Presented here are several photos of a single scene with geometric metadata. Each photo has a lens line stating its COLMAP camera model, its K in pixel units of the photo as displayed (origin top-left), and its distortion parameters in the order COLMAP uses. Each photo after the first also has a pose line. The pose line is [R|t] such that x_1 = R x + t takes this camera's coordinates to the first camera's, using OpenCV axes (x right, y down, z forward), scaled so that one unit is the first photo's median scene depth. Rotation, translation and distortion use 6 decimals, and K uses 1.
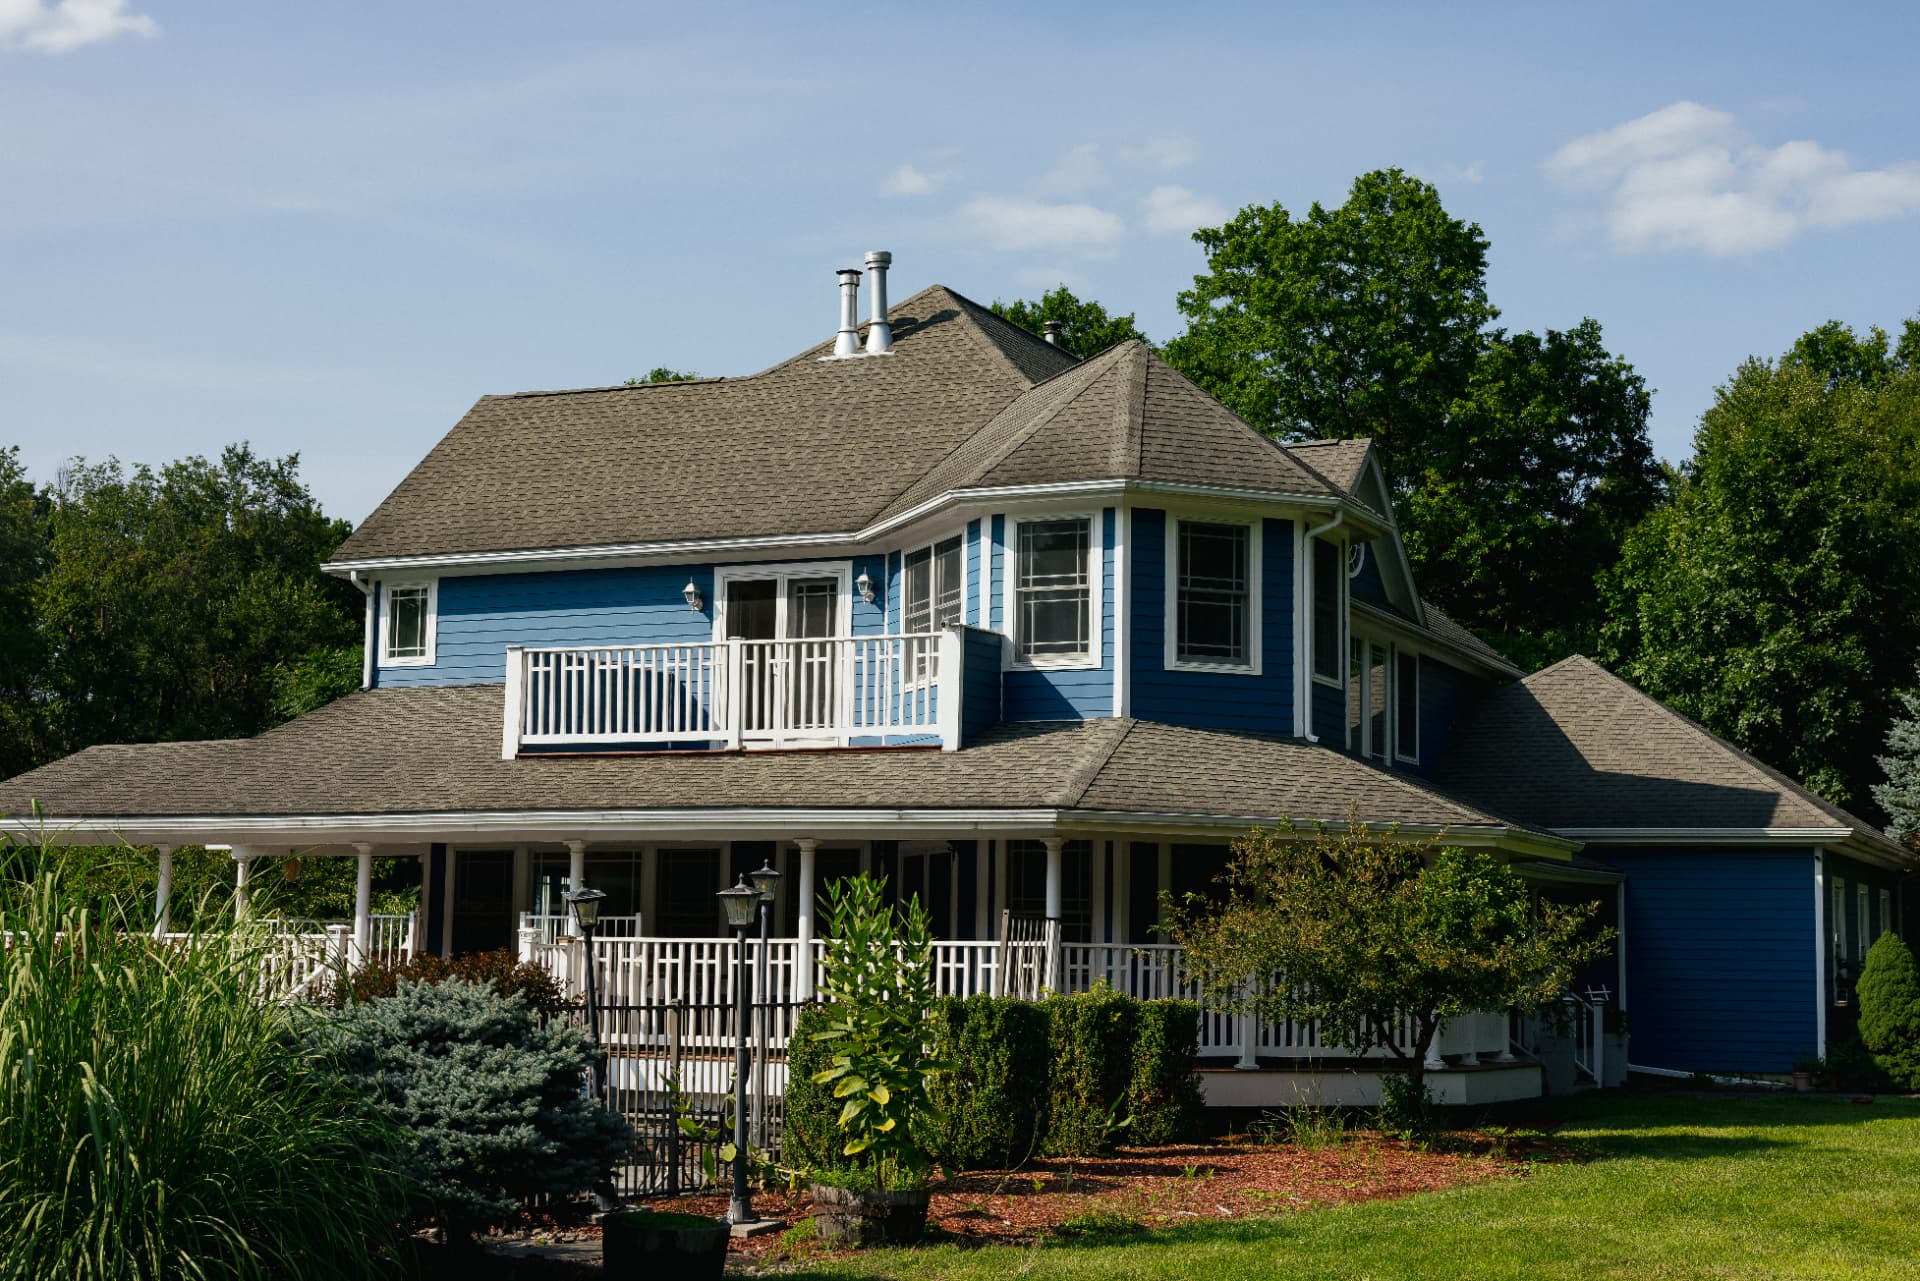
lens RADIAL K [[2895.9, 0, 883.8], [0, 2895.9, 564.2], [0, 0, 1]] dist [0.001476, 0.036518]
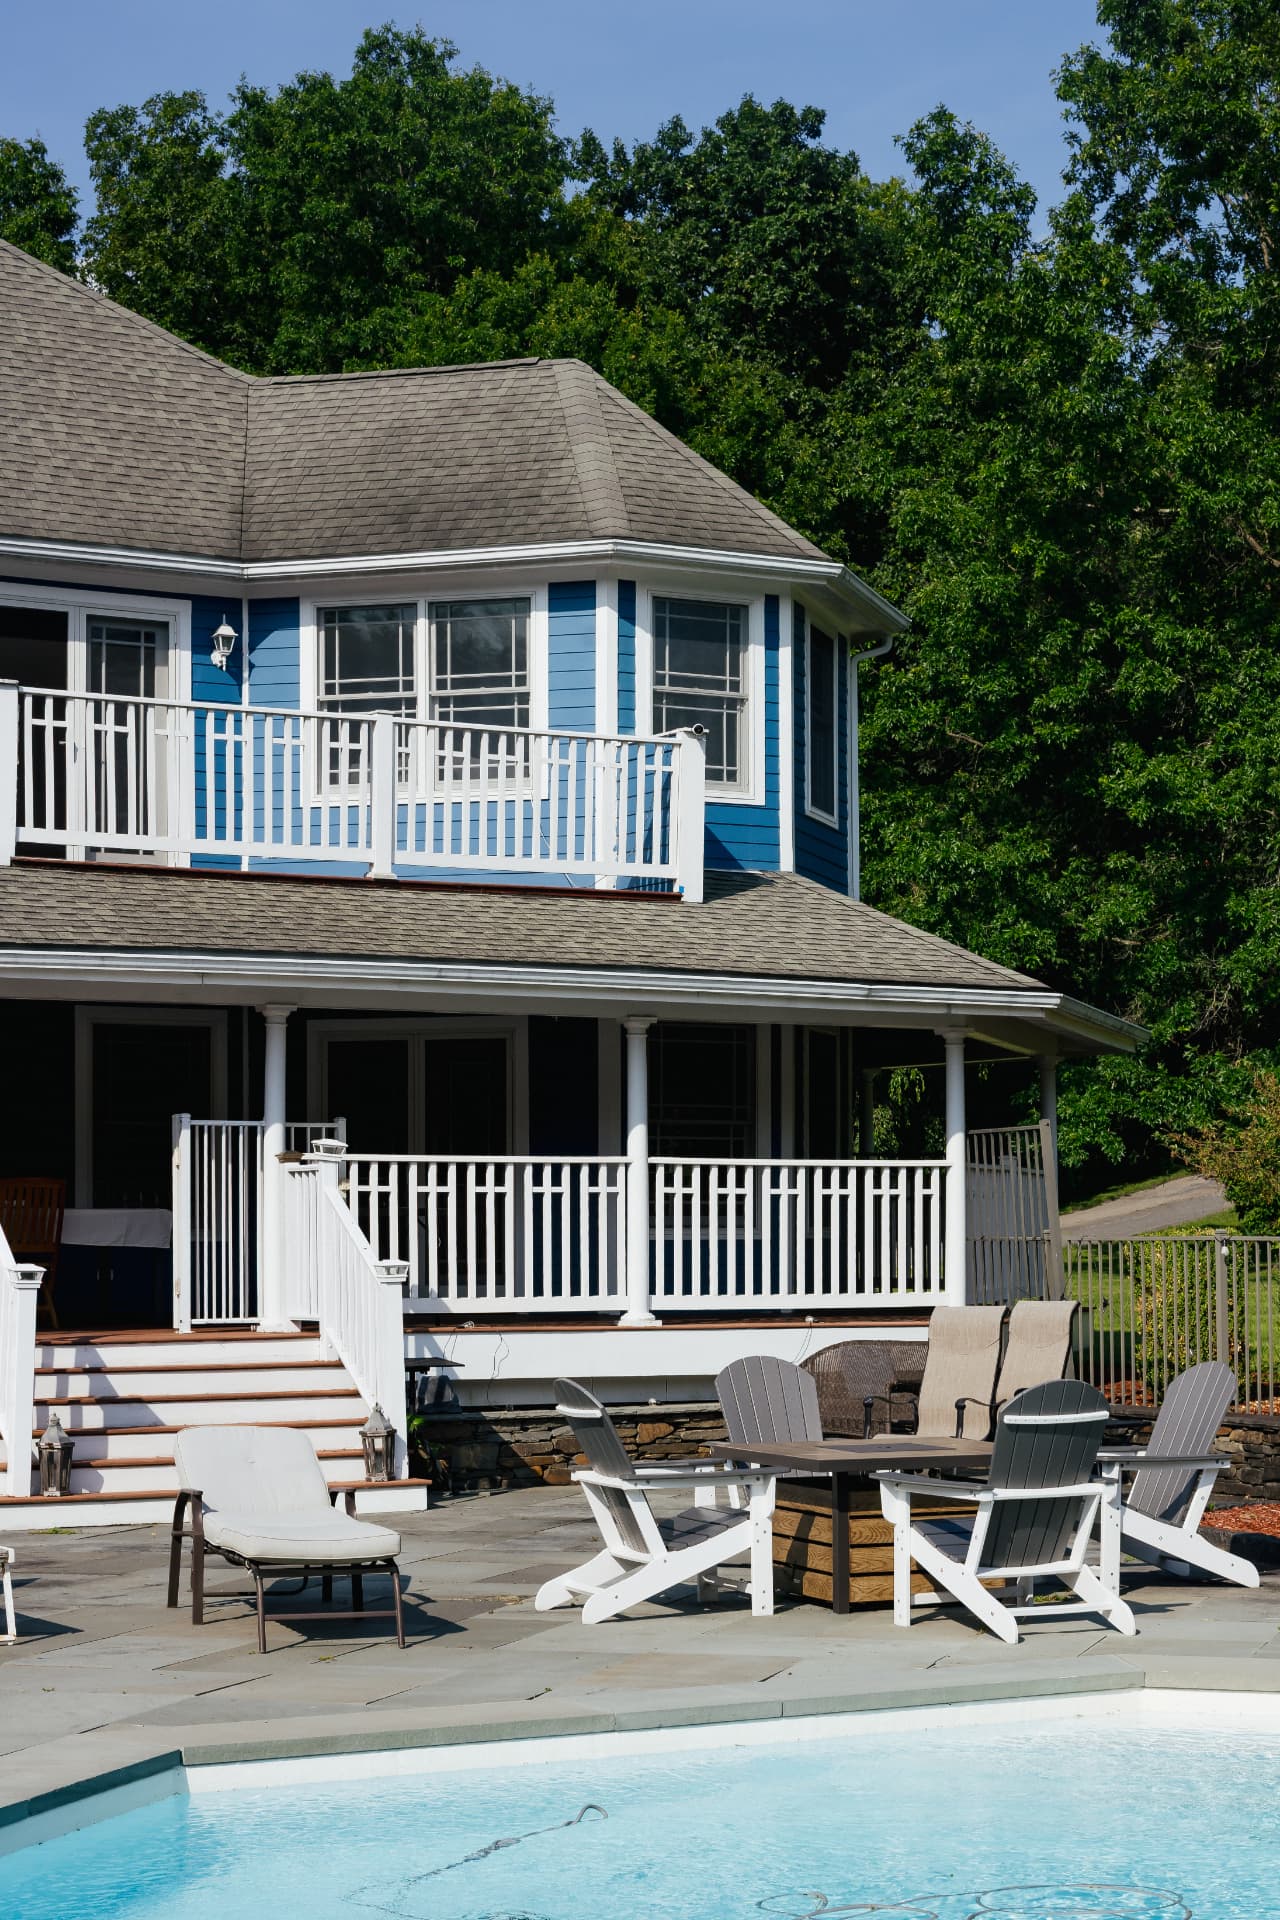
lens RADIAL K [[3389.4, 0, 792.5], [0, 3389.4, 1184.8], [0, 0, 1]] dist [-0.004913, 0.135659]
pose [[0.562992, -0.007817, 0.826425, -0.642895], [-0.104983, 0.991179, 0.080893, 0.060300], [-0.819767, -0.132303, 0.557205, 0.468440]]
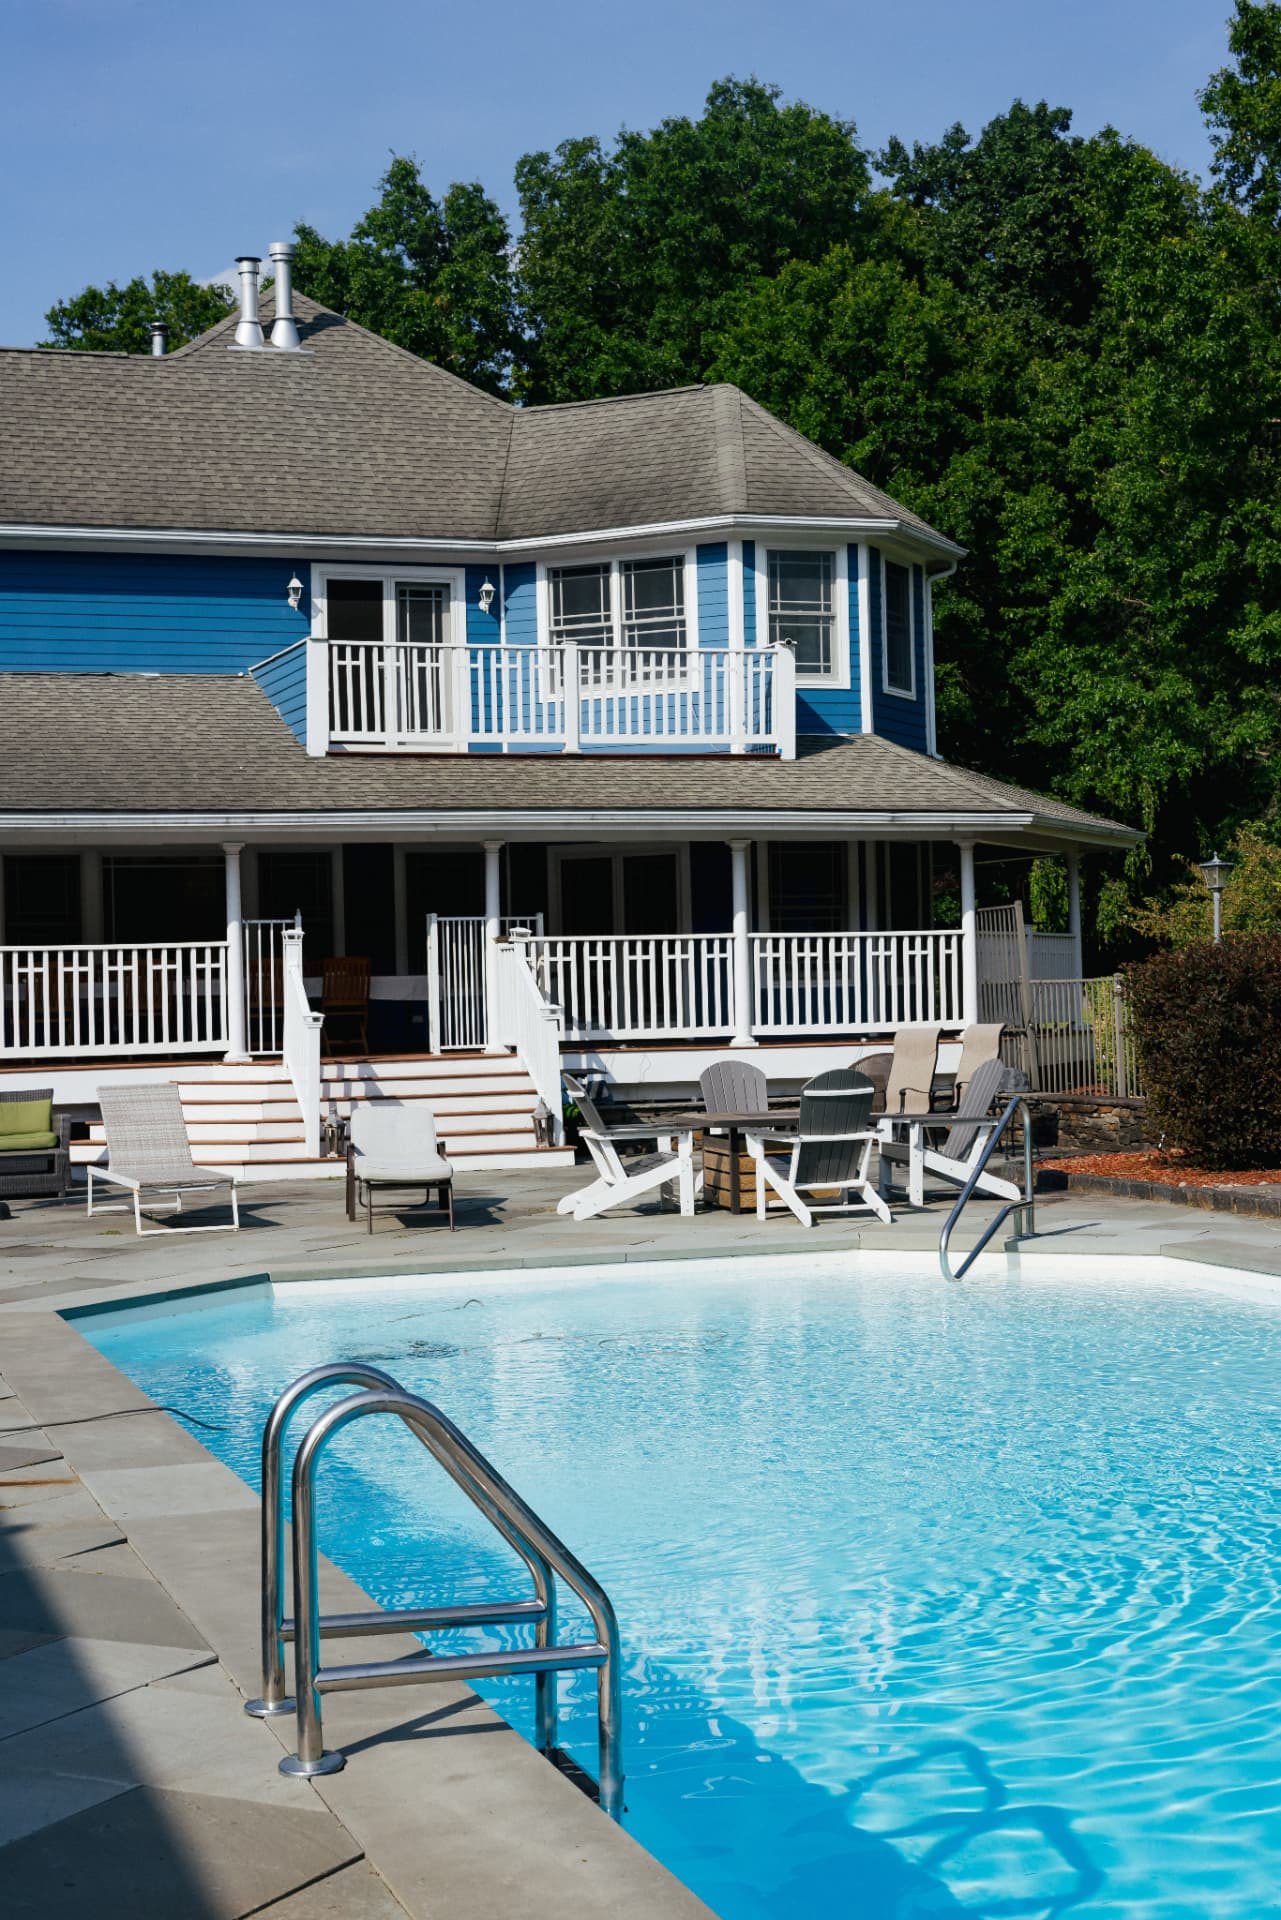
lens RADIAL K [[2719.5, 0, 645.8], [0, 2719.5, 978.7], [0, 0, 1]] dist [-0.000856, 0.090247]
pose [[0.708309, -0.031622, 0.705193, -0.702106], [-0.064399, 0.991935, 0.109165, 0.036370], [-0.702958, -0.122736, 0.700561, 0.299689]]
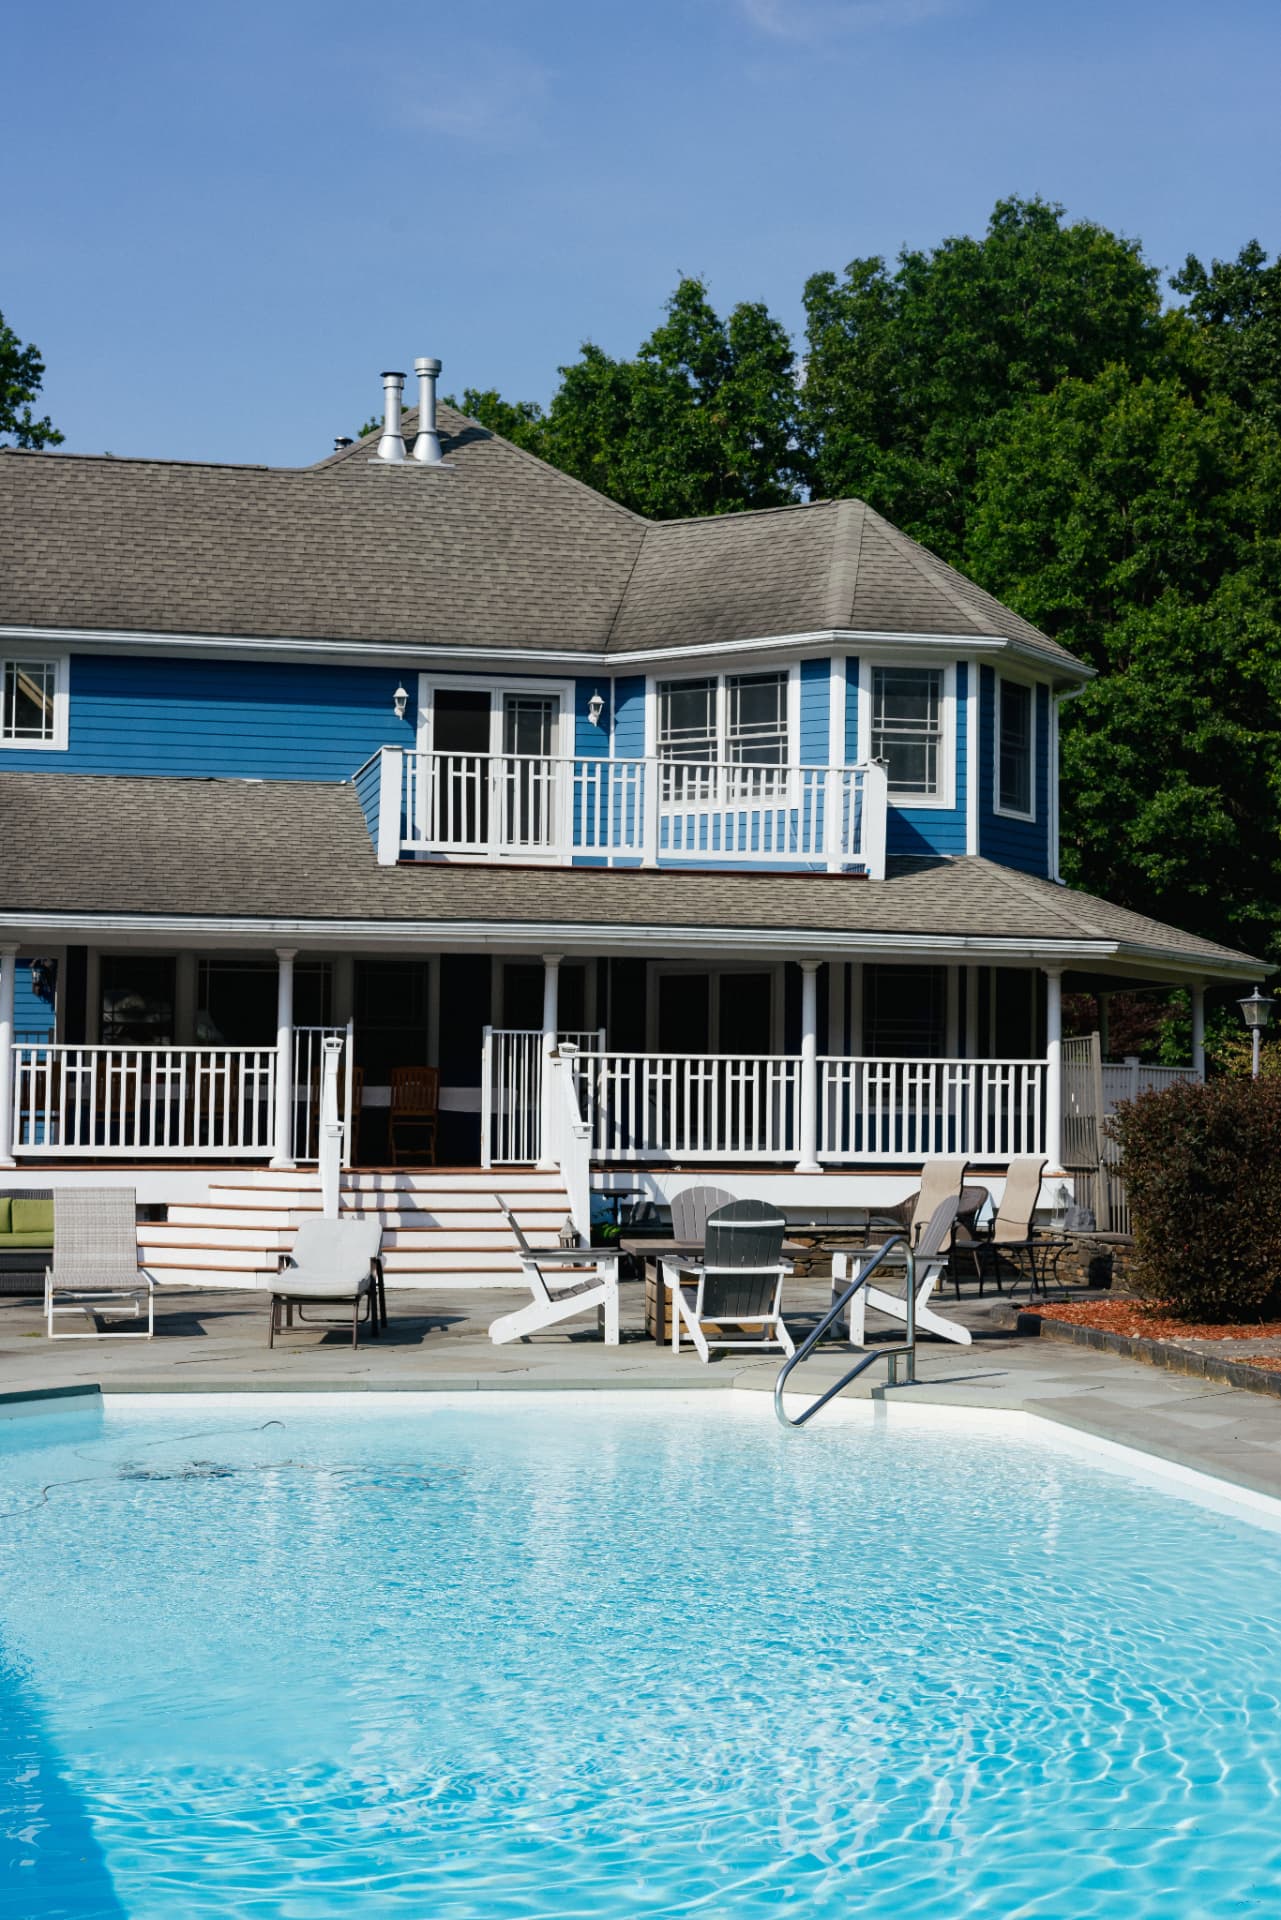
lens RADIAL K [[2732.0, 0, 640.5], [0, 2732.0, 960.0], [0, 0, 1]] dist [0.016782, -0.000920]
pose [[0.794705, 0.024518, 0.606501, -0.621184], [-0.084020, 0.994009, 0.069909, 0.029570], [-0.601153, -0.106515, 0.792004, 0.245990]]
